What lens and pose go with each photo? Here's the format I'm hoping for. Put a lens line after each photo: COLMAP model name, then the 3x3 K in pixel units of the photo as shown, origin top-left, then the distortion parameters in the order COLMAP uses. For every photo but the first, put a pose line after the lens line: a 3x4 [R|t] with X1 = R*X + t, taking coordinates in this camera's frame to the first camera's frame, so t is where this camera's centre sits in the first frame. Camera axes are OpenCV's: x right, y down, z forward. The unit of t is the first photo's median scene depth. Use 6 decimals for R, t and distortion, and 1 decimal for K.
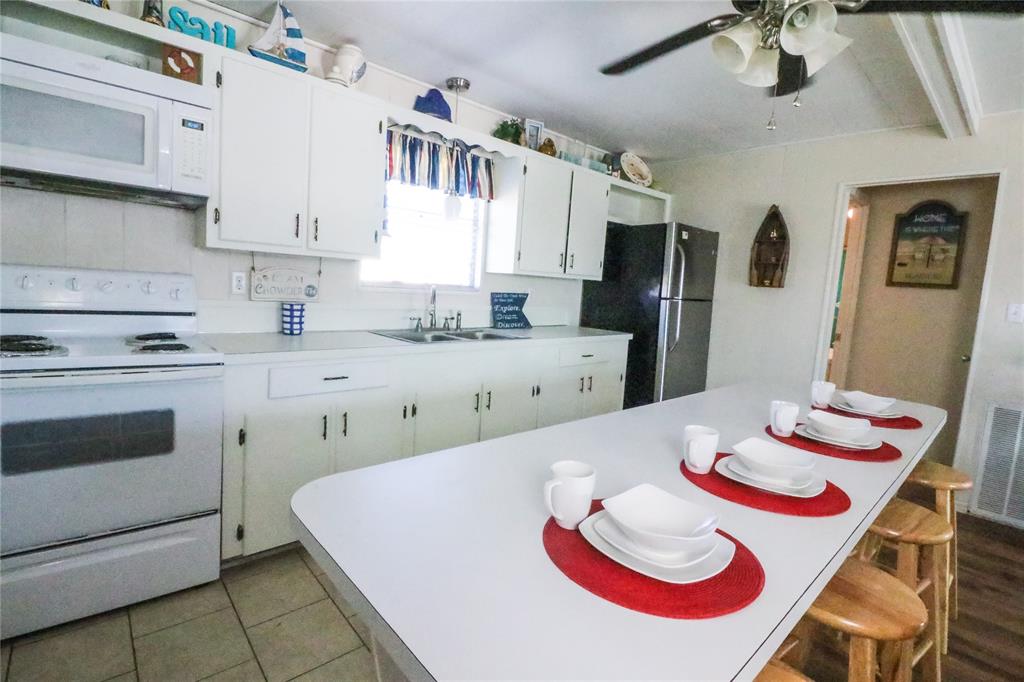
lens RADIAL K [[472.4, 0, 501.2], [0, 472.4, 331.4], [0, 0, 1]] dist [0.000881, -0.013668]
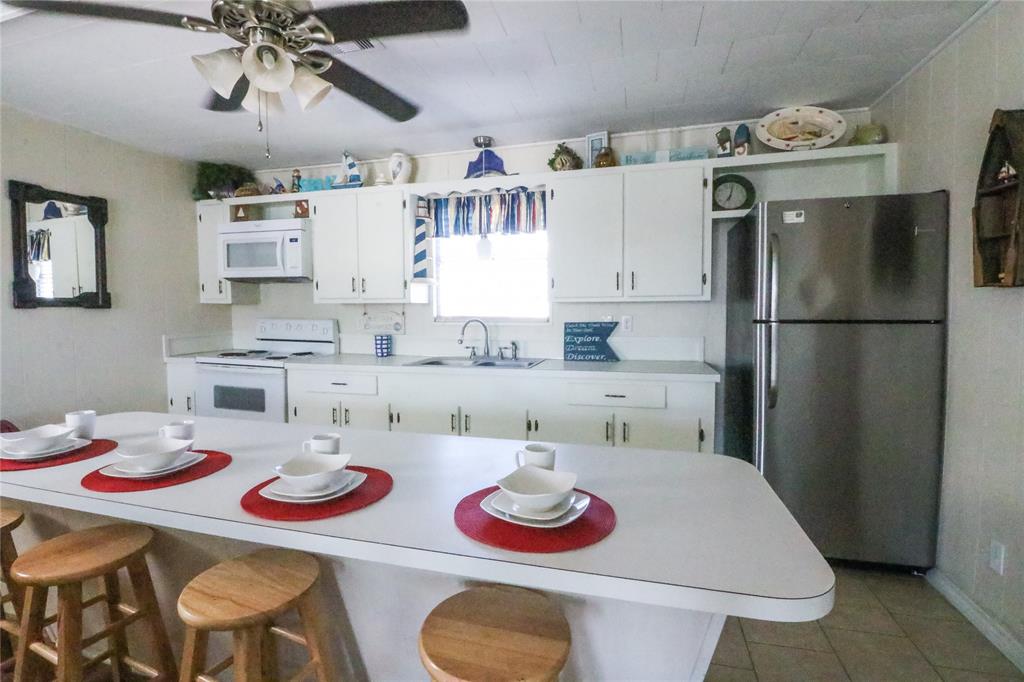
lens RADIAL K [[472.4, 0, 501.2], [0, 472.4, 331.4], [0, 0, 1]] dist [0.000881, -0.013668]
pose [[0.537140, -0.022169, -0.843202, 0.794797], [-0.045885, 0.997406, -0.055453, -0.005243], [0.842244, 0.068476, 0.534730, 0.413552]]
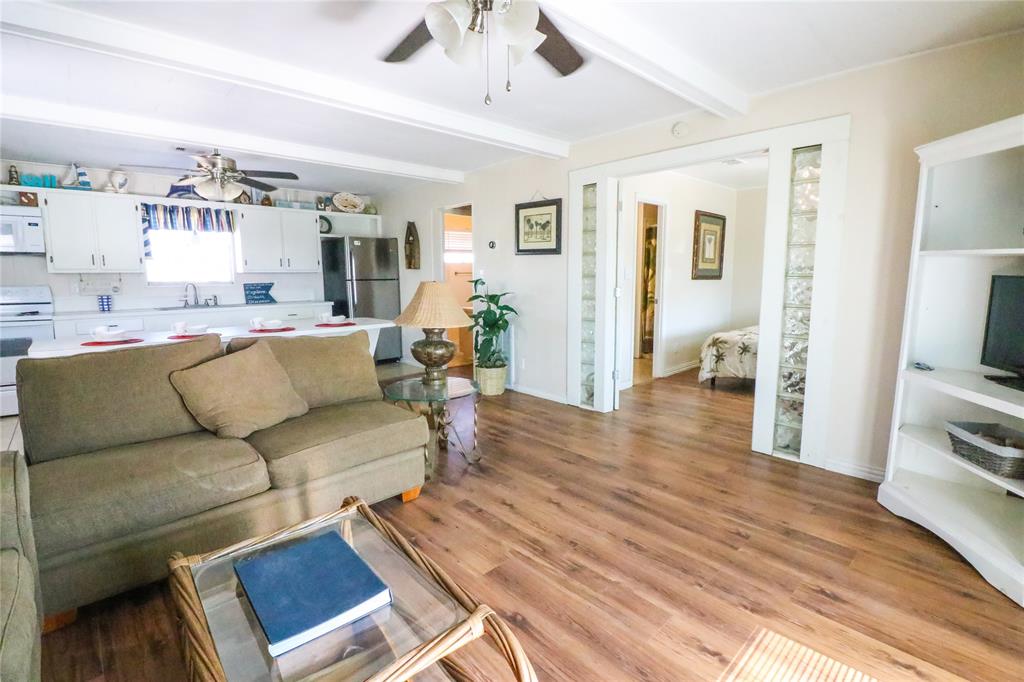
lens RADIAL K [[472.4, 0, 501.2], [0, 472.4, 331.4], [0, 0, 1]] dist [0.000881, -0.013668]
pose [[0.997384, -0.071159, 0.012711, 0.994441], [0.070895, 0.997281, 0.020136, 0.140850], [-0.014110, -0.019182, 0.999716, -0.858076]]
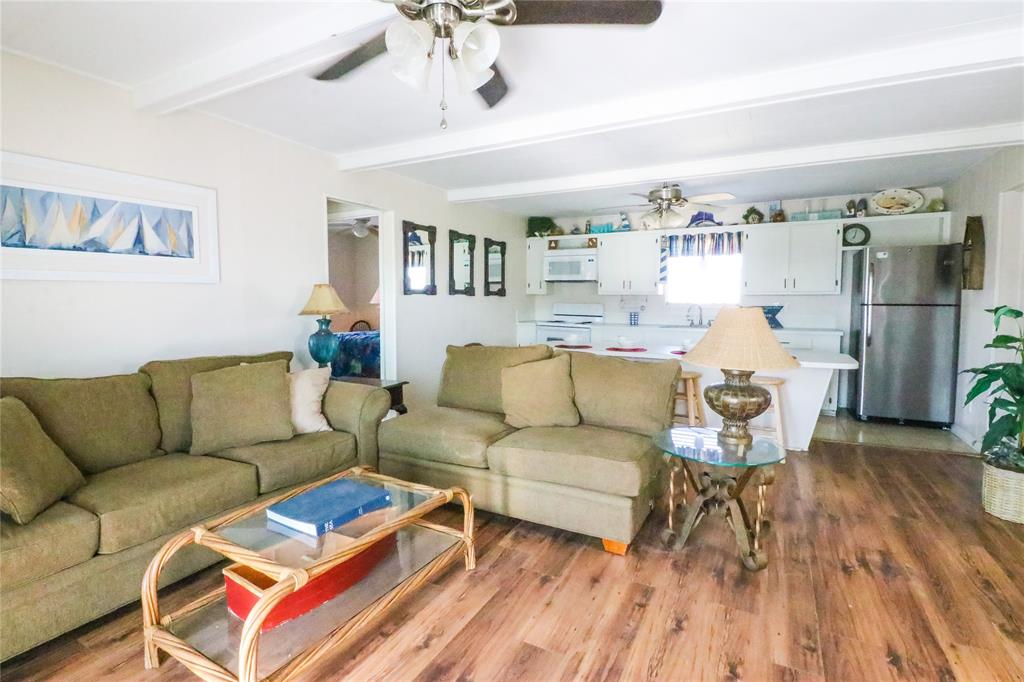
lens RADIAL K [[494.2, 0, 497.4], [0, 494.2, 329.2], [0, 0, 1]] dist [0.002332, -0.016493]
pose [[0.327858, -0.003555, -0.944720, 1.496573], [-0.075652, 0.996683, -0.030005, 0.134286], [0.941693, 0.081307, 0.326501, -0.470487]]
